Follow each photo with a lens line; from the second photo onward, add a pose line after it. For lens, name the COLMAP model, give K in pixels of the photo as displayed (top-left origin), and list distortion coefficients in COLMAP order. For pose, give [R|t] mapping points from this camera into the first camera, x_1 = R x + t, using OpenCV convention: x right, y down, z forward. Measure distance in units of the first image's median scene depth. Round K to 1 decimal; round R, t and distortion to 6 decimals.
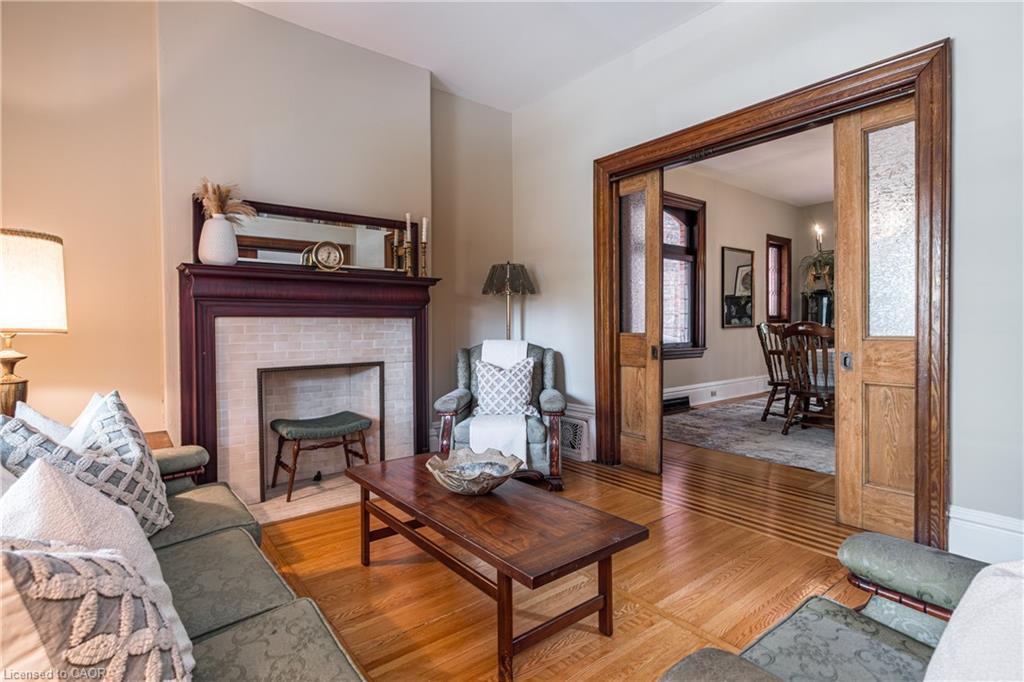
lens RADIAL K [[498.7, 0, 501.6], [0, 498.7, 326.2], [0, 0, 1]] dist [0.001745, 0.000112]
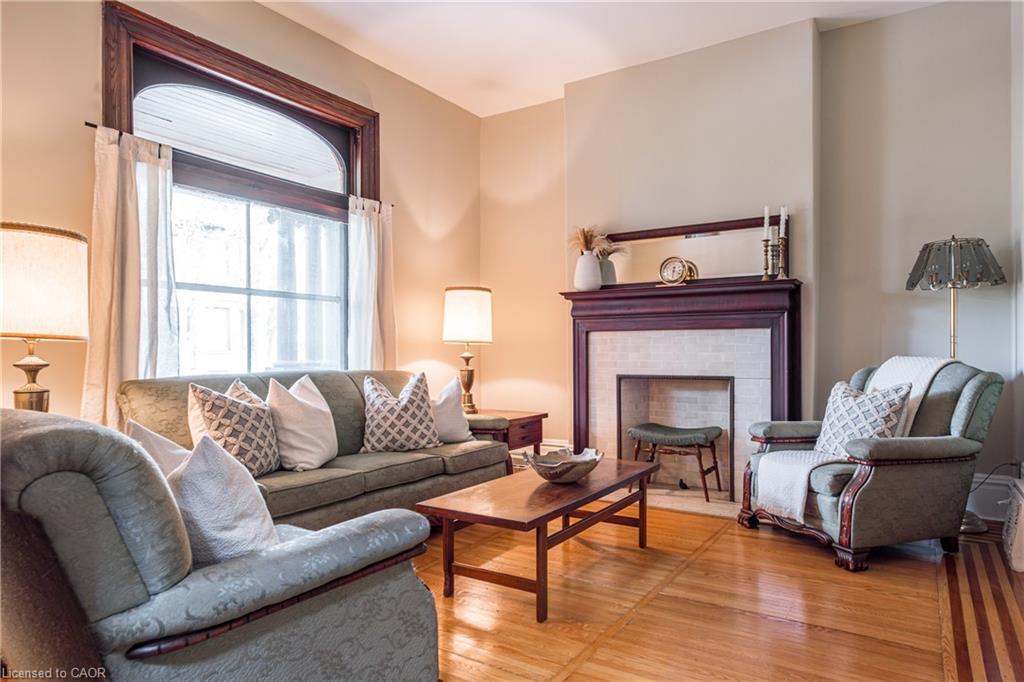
lens RADIAL K [[619.6, 0, 514.6], [0, 619.6, 344.8], [0, 0, 1]] dist [-0.000467, 0.001088]
pose [[0.340993, 0.001874, -0.940064, 0.714093], [0.001903, 0.999995, 0.002684, 0.009031], [0.940064, -0.002704, 0.340987, 0.239718]]
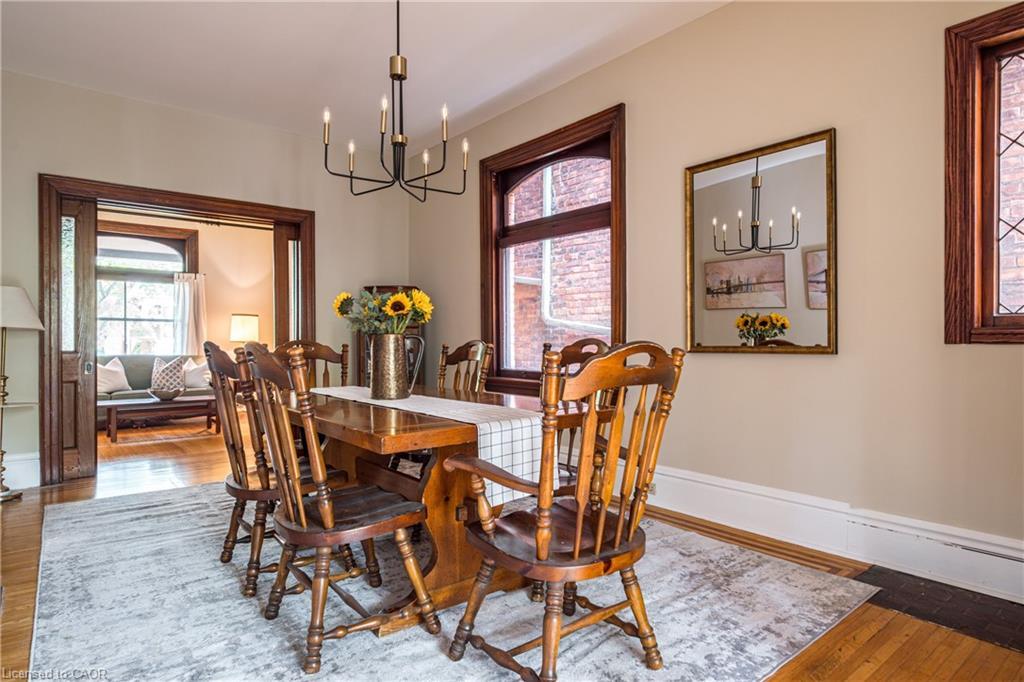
lens RADIAL K [[579.1, 0, 513.1], [0, 579.1, 340.4], [0, 0, 1]] dist [-0.006033, -0.000575]
pose [[0.004314, 0.009007, -0.999950, 2.822139], [-0.003259, 0.999954, 0.008993, -0.050282], [0.999985, 0.003220, 0.004343, 2.960716]]
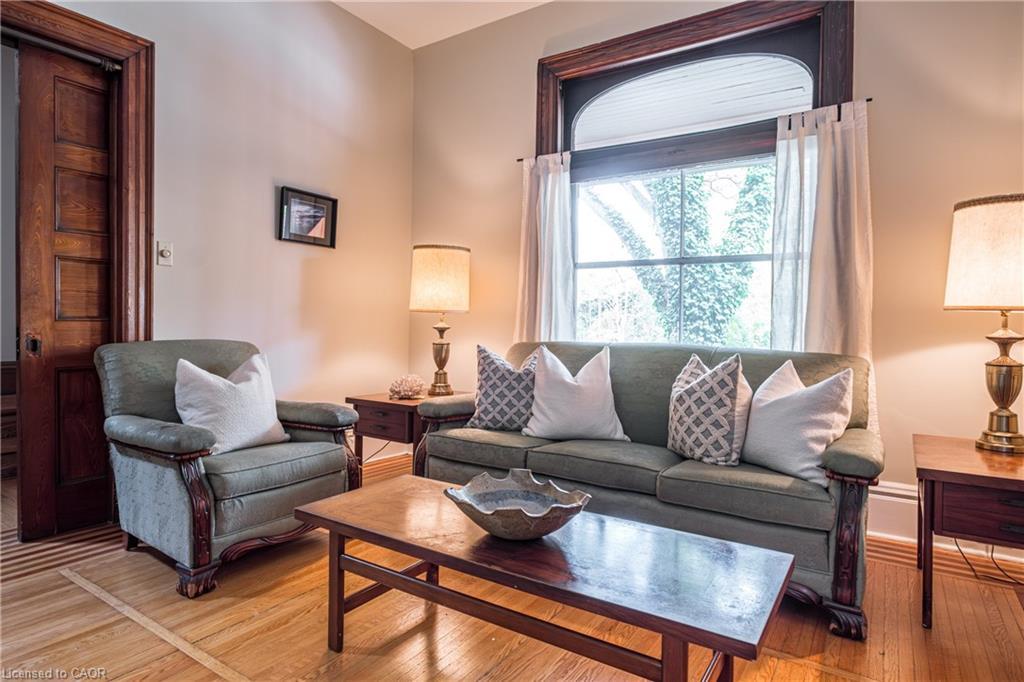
lens RADIAL K [[579.1, 0, 510.7], [0, 579.1, 323.6], [0, 0, 1]] dist [-0.006033, -0.000575]
pose [[-0.944971, 0.004701, -0.327119, -0.373968], [0.002386, 0.999969, 0.007479, 0.023454], [0.327144, 0.006287, -0.944954, 1.678929]]
